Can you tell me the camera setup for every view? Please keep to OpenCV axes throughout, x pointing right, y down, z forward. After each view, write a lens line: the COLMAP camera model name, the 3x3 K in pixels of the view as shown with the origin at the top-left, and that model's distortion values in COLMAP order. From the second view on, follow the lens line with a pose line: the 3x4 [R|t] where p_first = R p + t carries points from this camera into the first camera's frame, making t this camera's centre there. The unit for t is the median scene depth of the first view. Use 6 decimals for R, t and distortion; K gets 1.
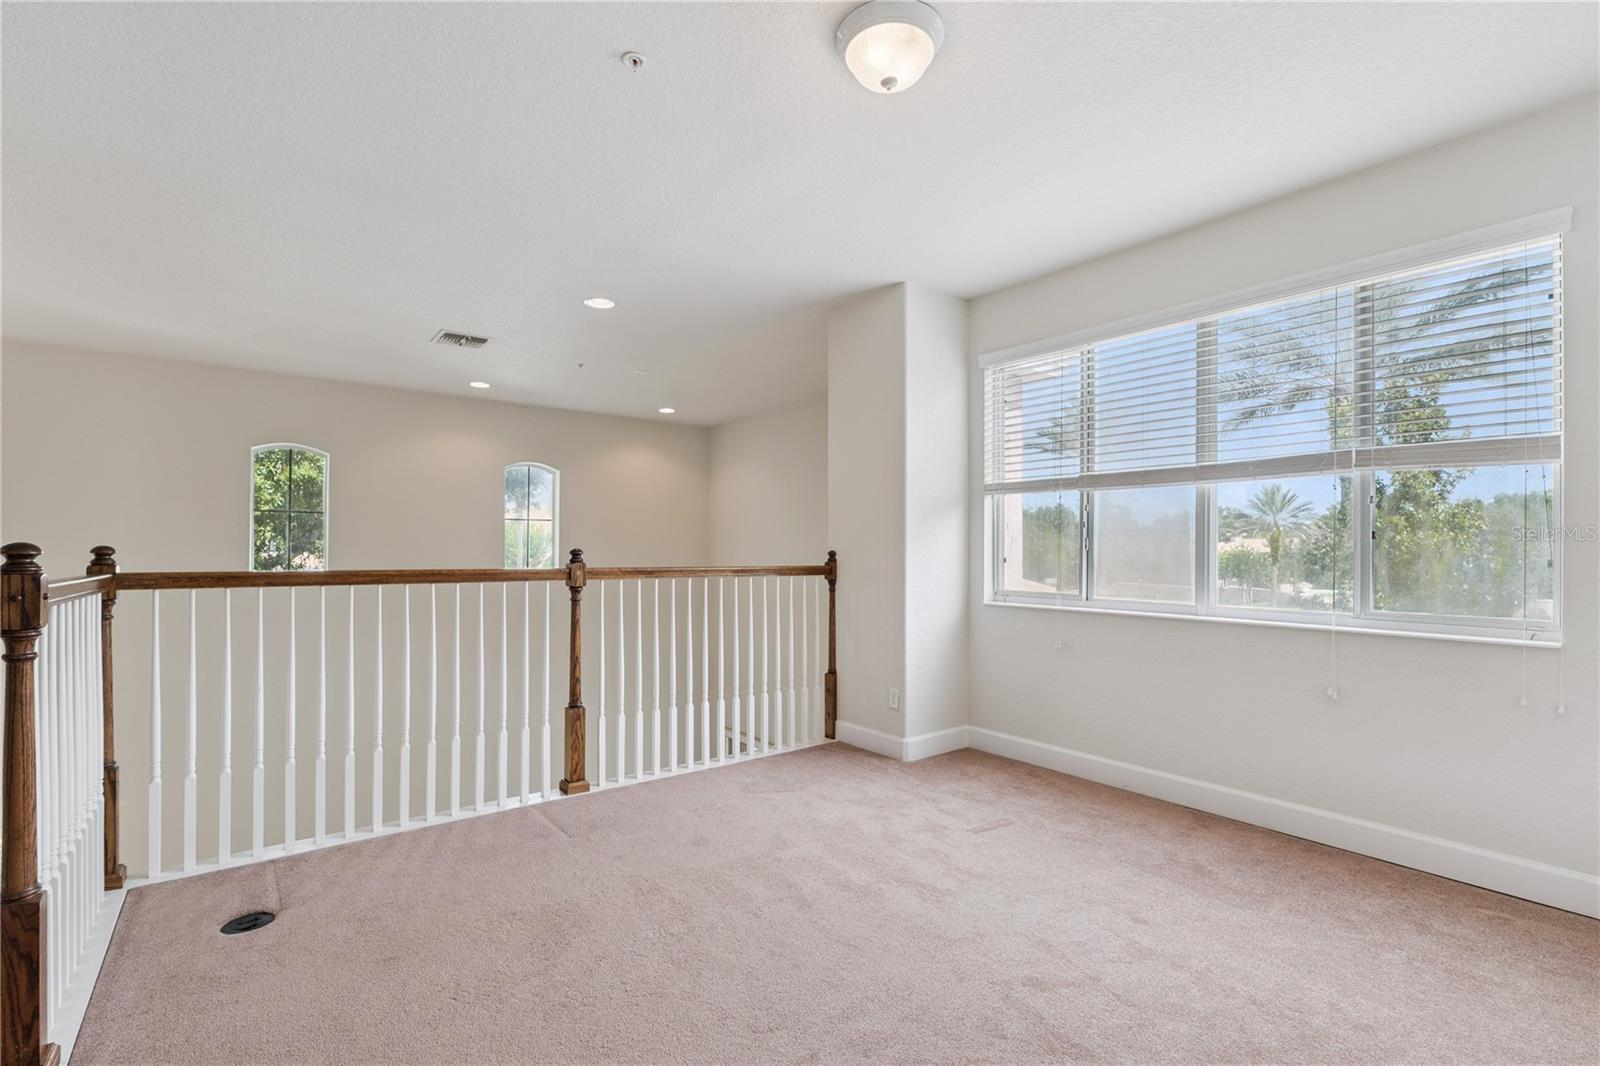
lens RADIAL K [[699.8, 0, 789.6], [0, 699.8, 563.1], [0, 0, 1]] dist [0.007068, 0.000645]
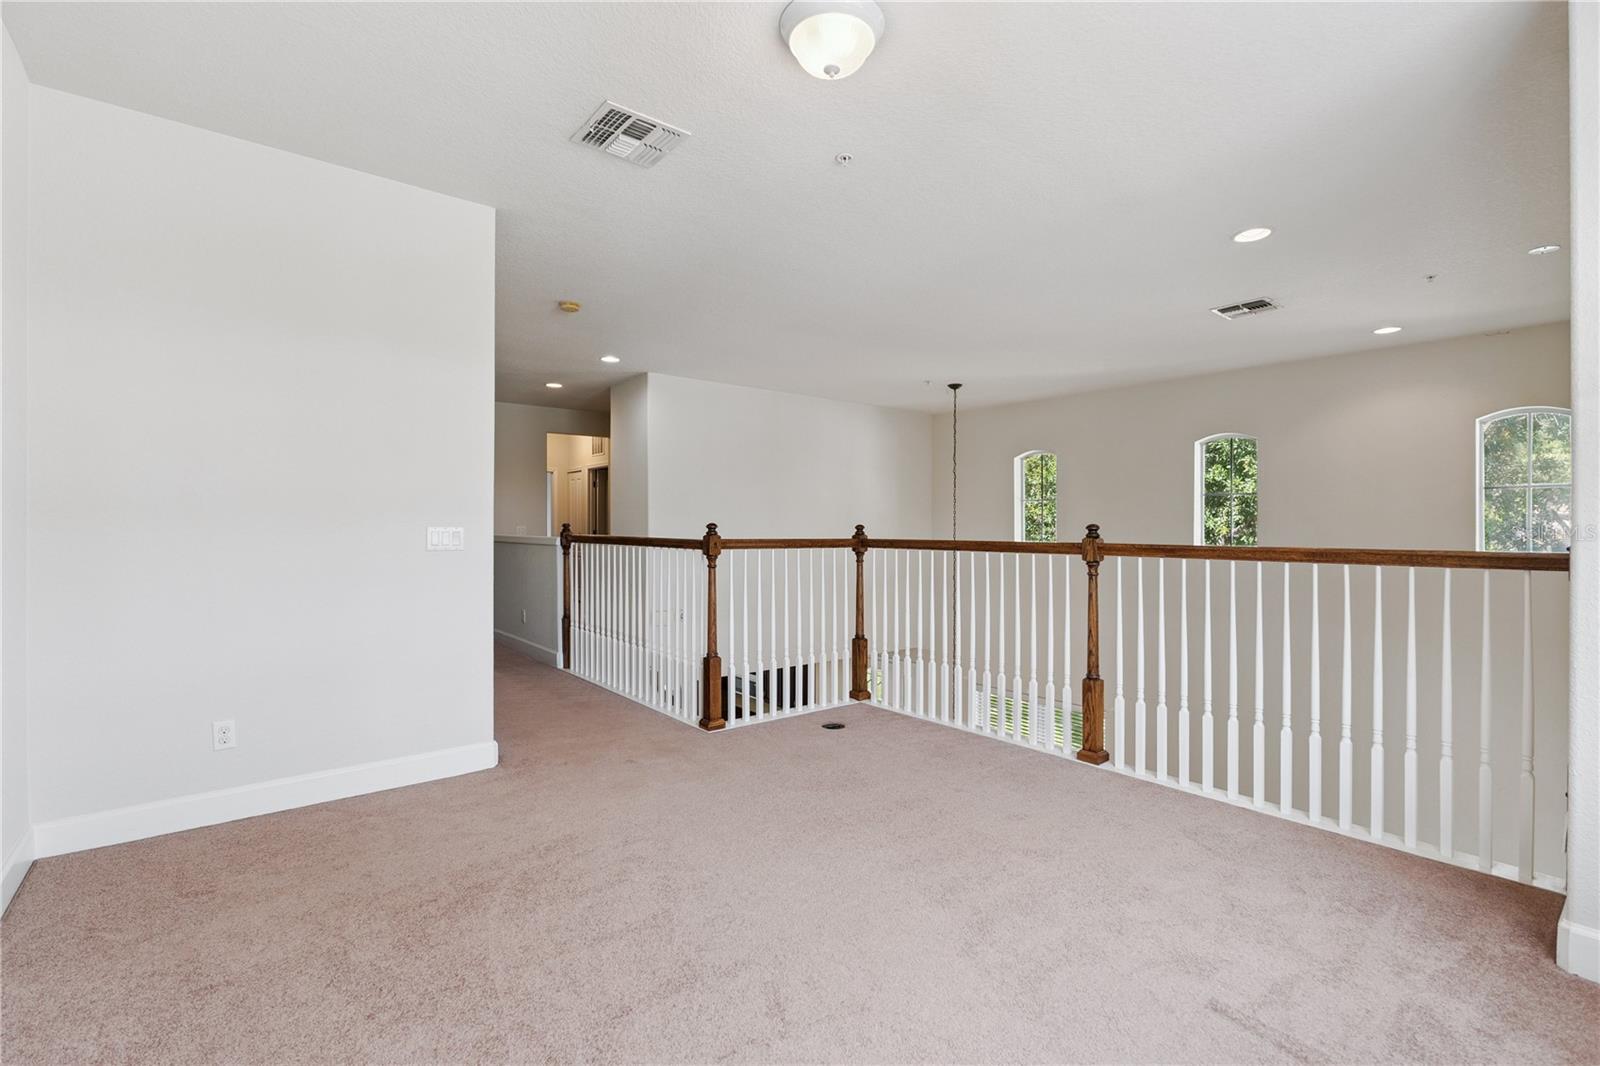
lens RADIAL K [[699.8, 0, 799.5], [0, 699.8, 530.2], [0, 0, 1]] dist [0.007068, 0.000645]
pose [[0.030007, -0.006234, -0.999530, 0.708506], [-0.010030, 0.999928, -0.006538, -0.001417], [0.999499, 0.010221, 0.029942, 0.537438]]
